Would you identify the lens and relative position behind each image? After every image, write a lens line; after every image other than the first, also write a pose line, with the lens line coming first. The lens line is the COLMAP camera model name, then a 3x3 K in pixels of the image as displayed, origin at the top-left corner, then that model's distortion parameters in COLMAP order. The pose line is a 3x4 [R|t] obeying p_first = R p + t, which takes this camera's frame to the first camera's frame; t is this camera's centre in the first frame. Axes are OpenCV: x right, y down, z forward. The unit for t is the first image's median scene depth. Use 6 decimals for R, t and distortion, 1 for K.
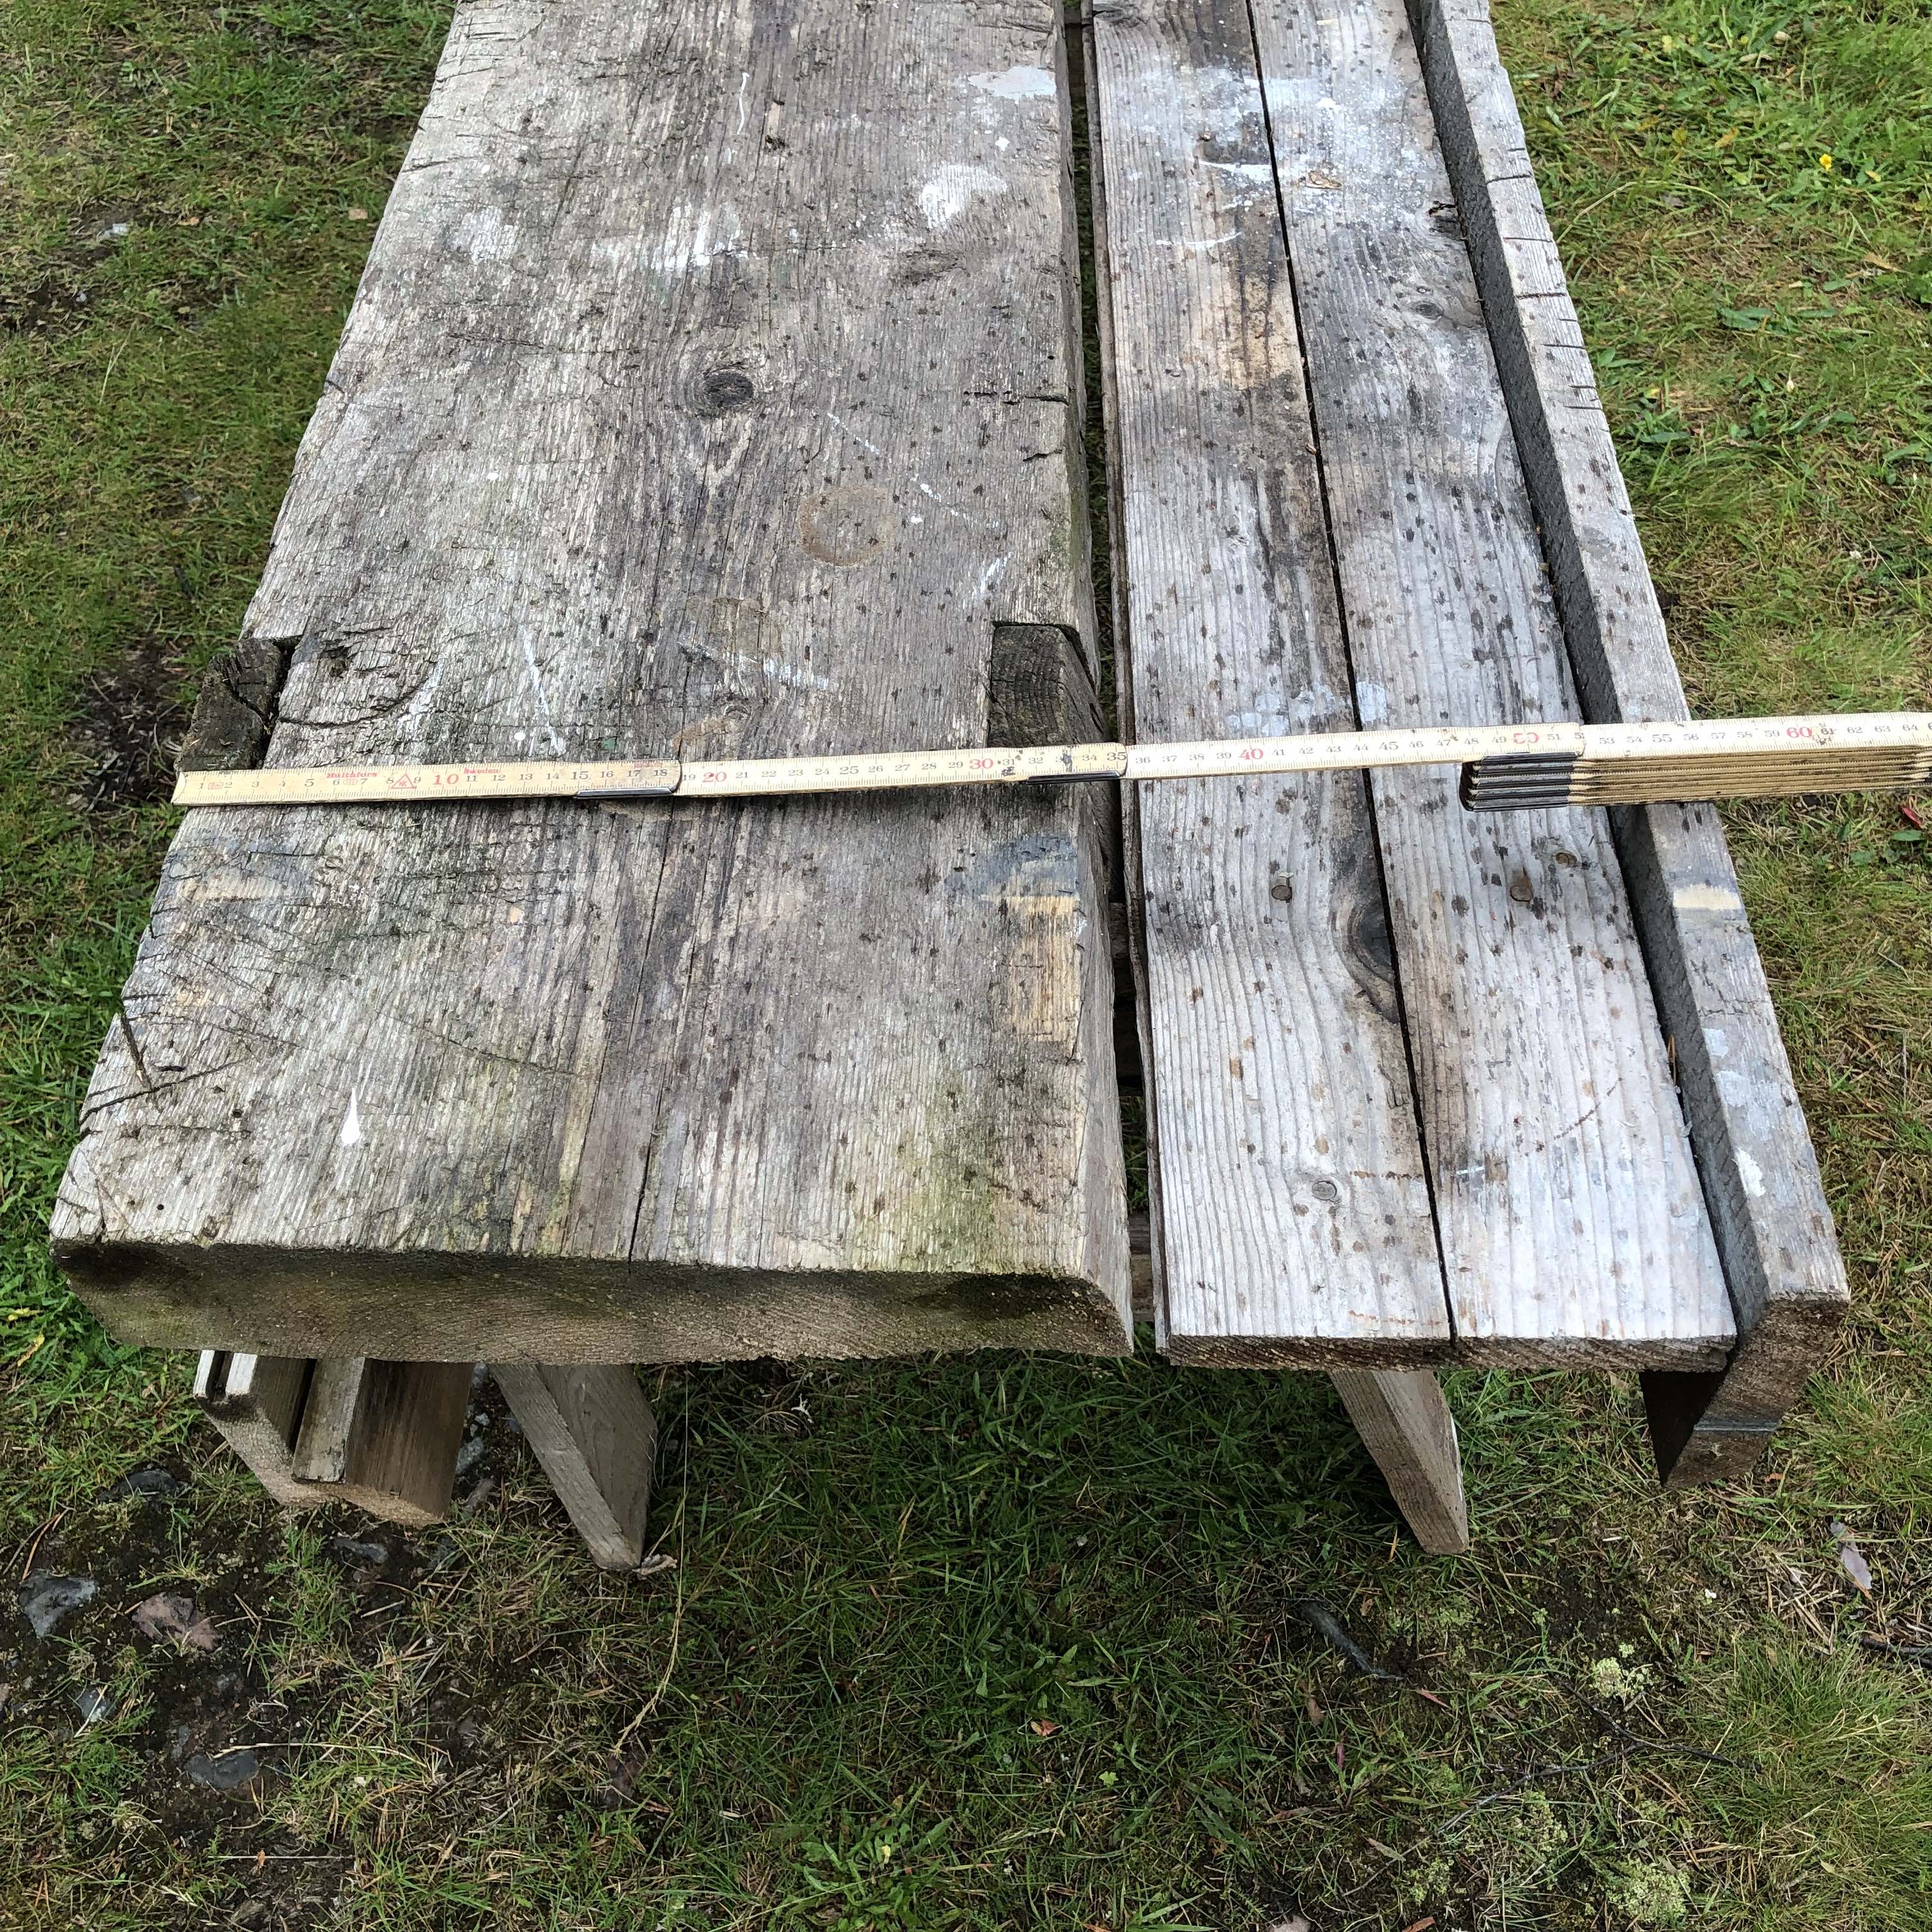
lens RADIAL K [[2237.9, 0, 958.4], [0, 2237.9, 971.0], [0, 0, 1]] dist [0.012619, 0.014259]
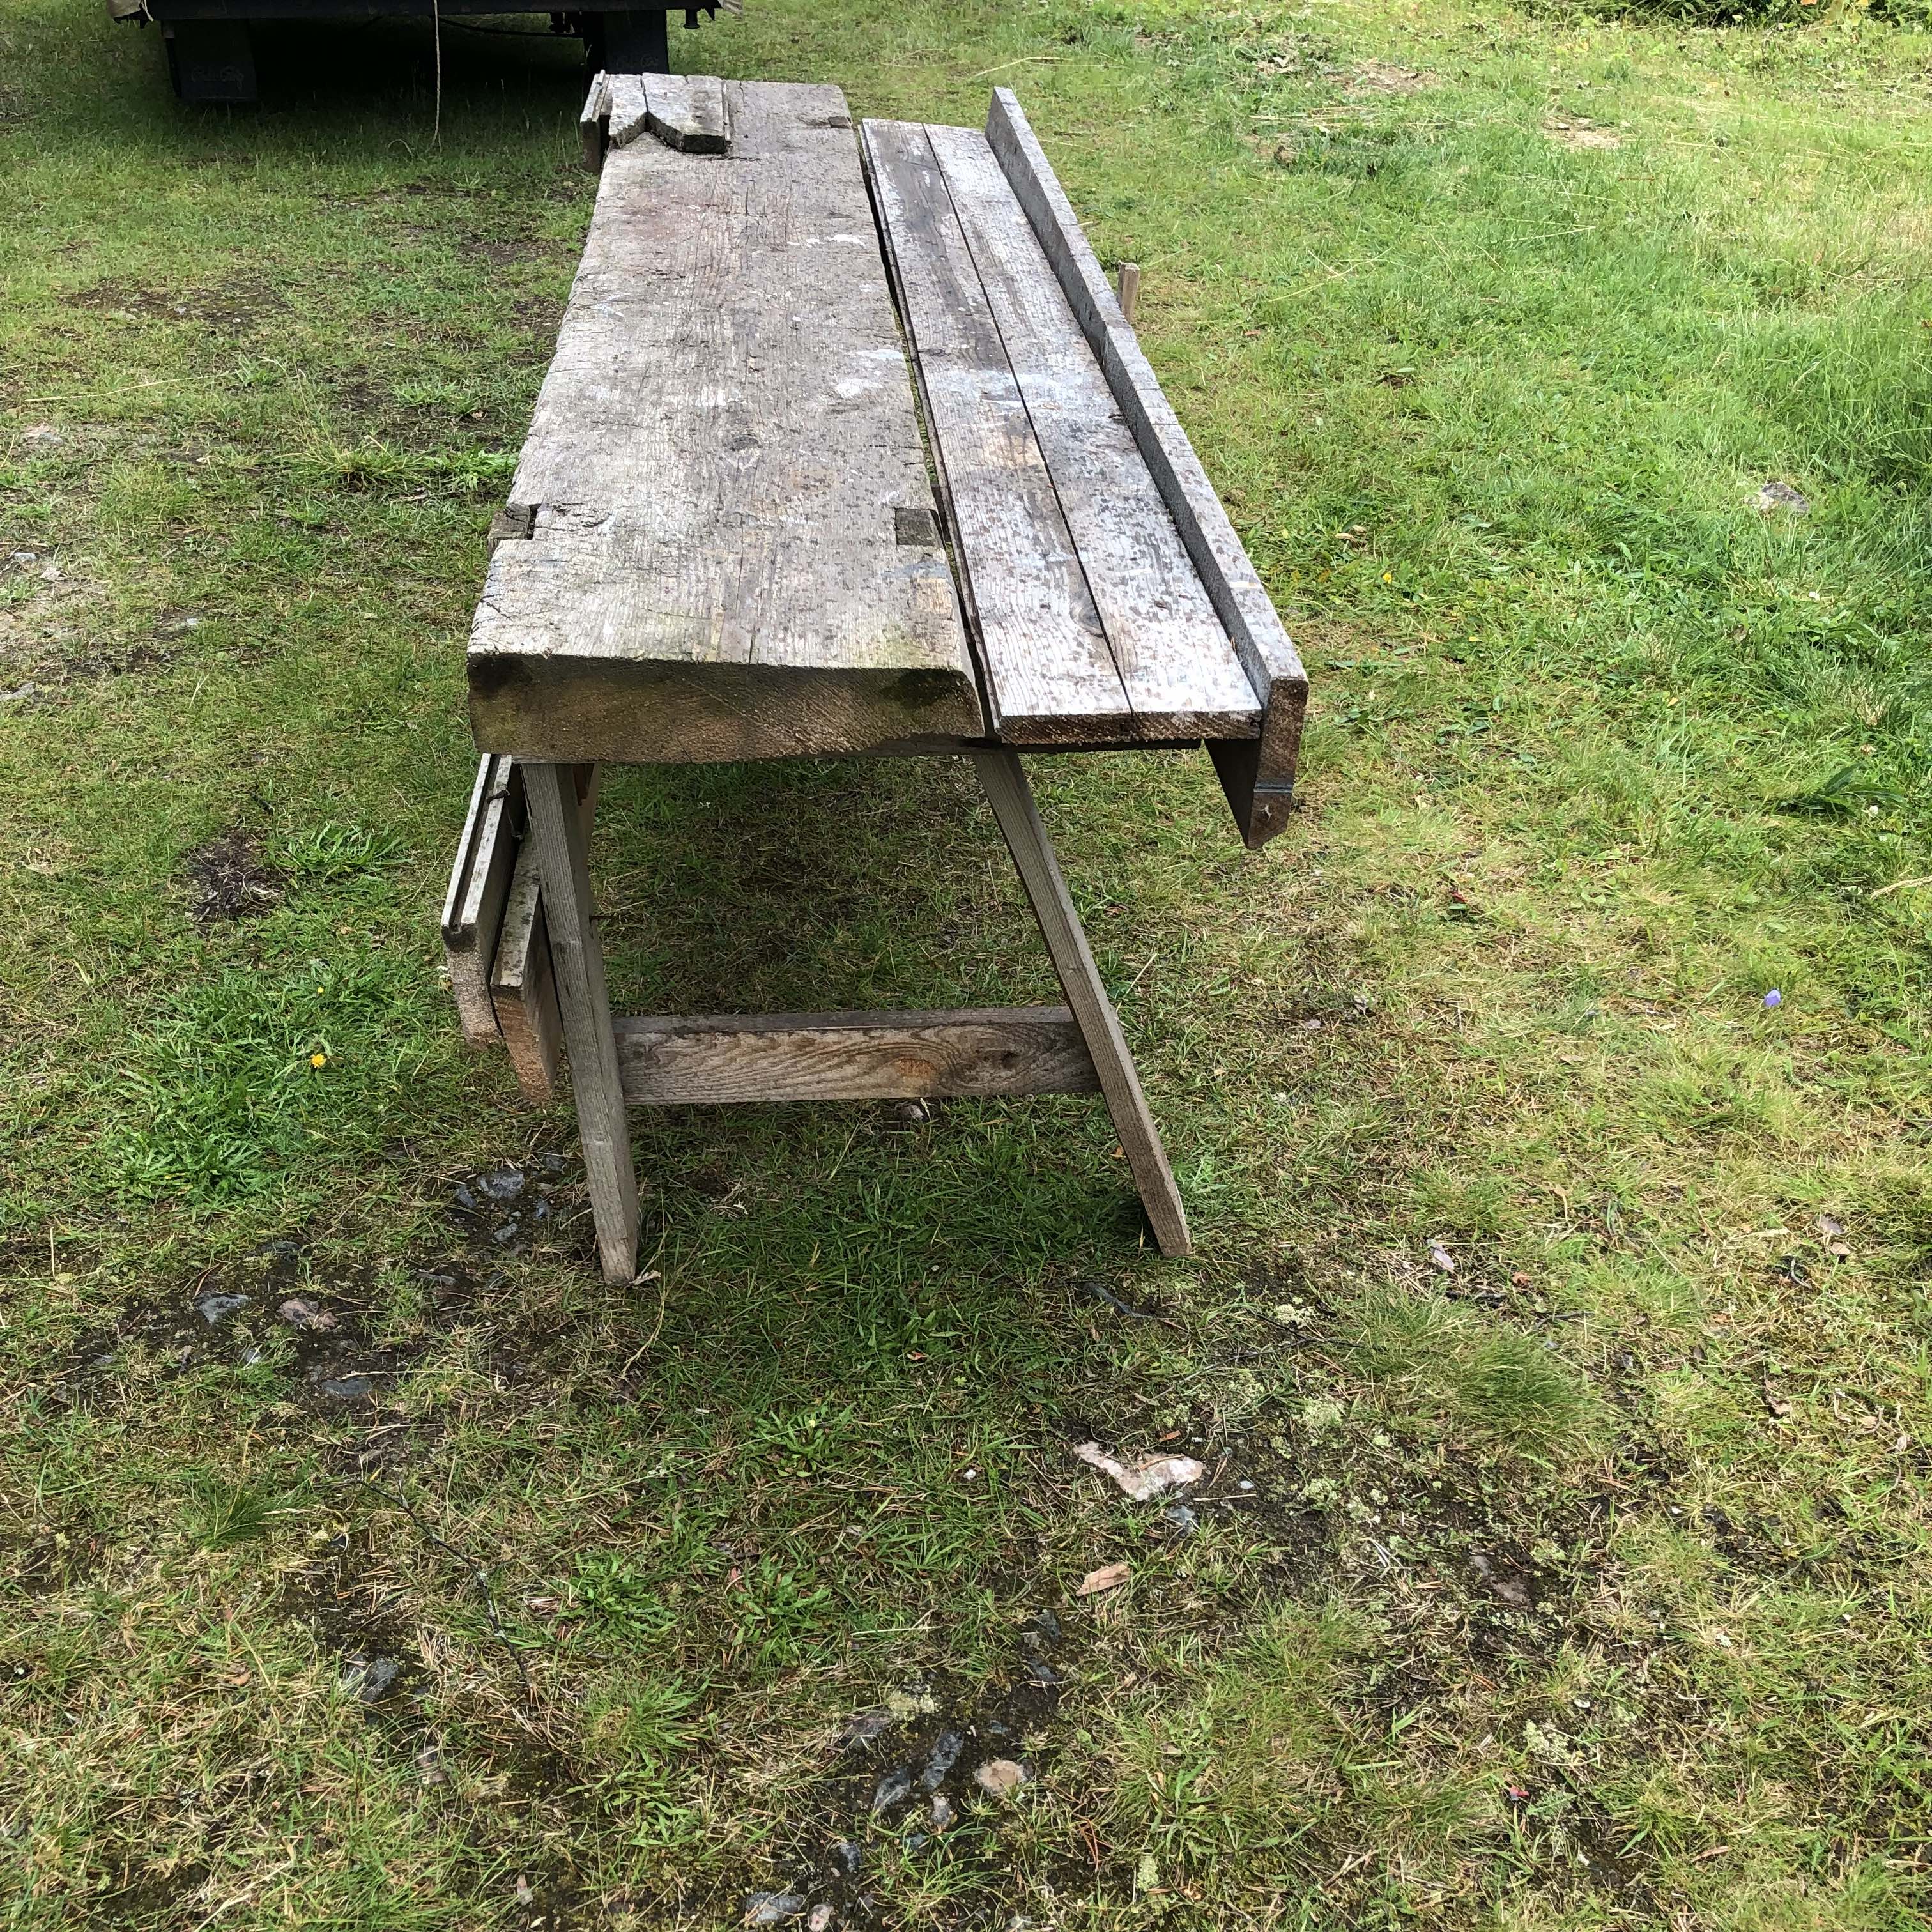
lens RADIAL K [[2300.7, 0, 942.9], [0, 2300.7, 927.5], [0, 0, 1]] dist [0.186765, -0.680849]
pose [[0.995065, 0.002870, 0.099188, -0.097844], [0.032003, 0.936886, -0.348167, 0.616994], [-0.093927, 0.349623, 0.932170, -0.532640]]
